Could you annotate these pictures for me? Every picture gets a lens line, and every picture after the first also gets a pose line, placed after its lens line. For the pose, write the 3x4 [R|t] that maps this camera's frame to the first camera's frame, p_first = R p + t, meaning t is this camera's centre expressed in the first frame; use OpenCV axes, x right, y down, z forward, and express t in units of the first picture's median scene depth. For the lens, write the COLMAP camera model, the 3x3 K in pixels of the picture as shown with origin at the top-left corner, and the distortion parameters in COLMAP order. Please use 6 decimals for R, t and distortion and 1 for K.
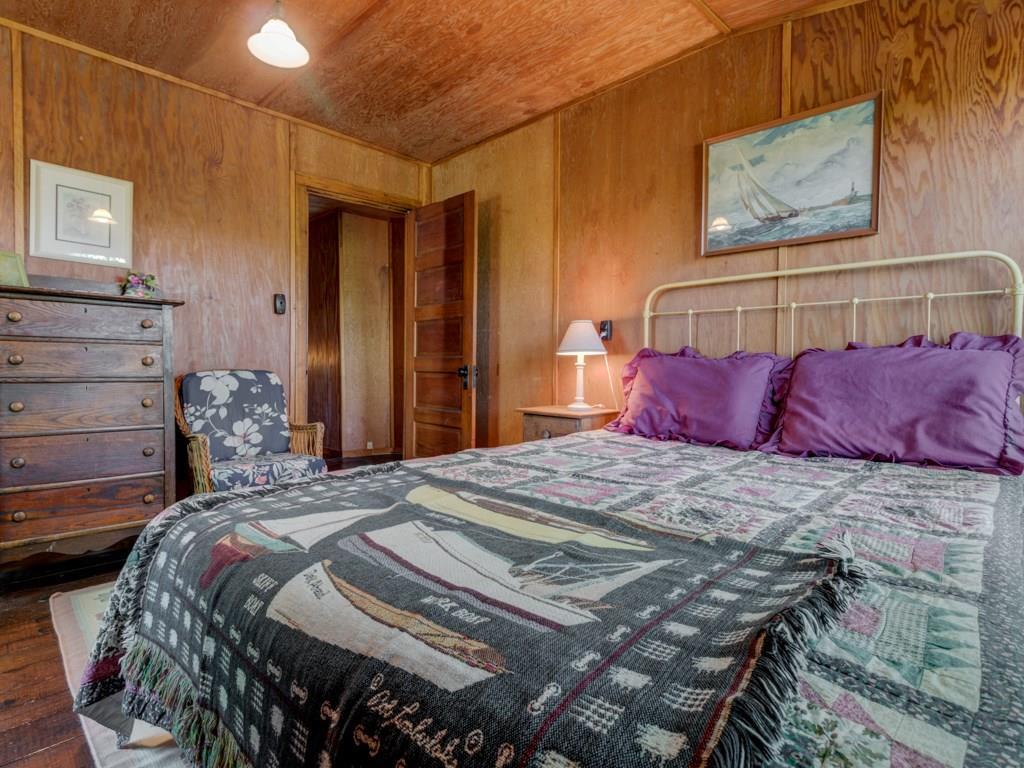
lens RADIAL K [[537.4, 0, 512.1], [0, 537.4, 379.1], [0, 0, 1]] dist [0.002637, 0.000094]
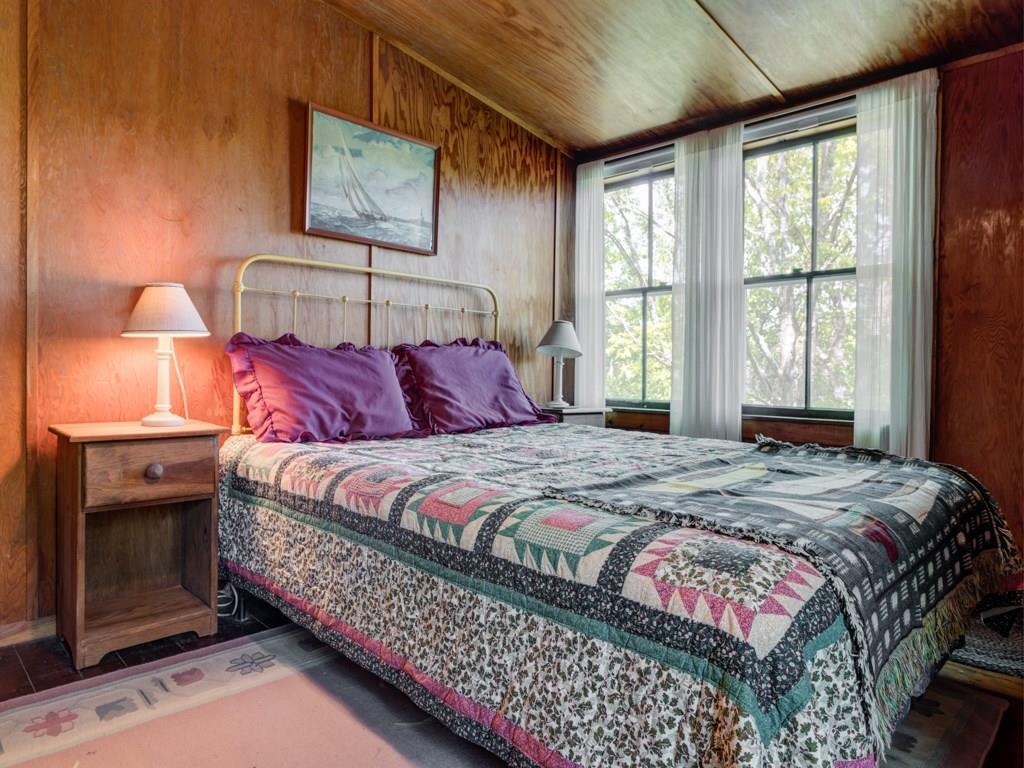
lens RADIAL K [[634.9, 0, 512.1], [0, 634.9, 376.3], [0, 0, 1]] dist [0.000345, 0.001055]
pose [[0.017430, -0.023282, 0.999577, -0.746693], [0.010374, 0.999679, 0.023104, -0.015818], [-0.999794, 0.009967, 0.017666, 0.711413]]
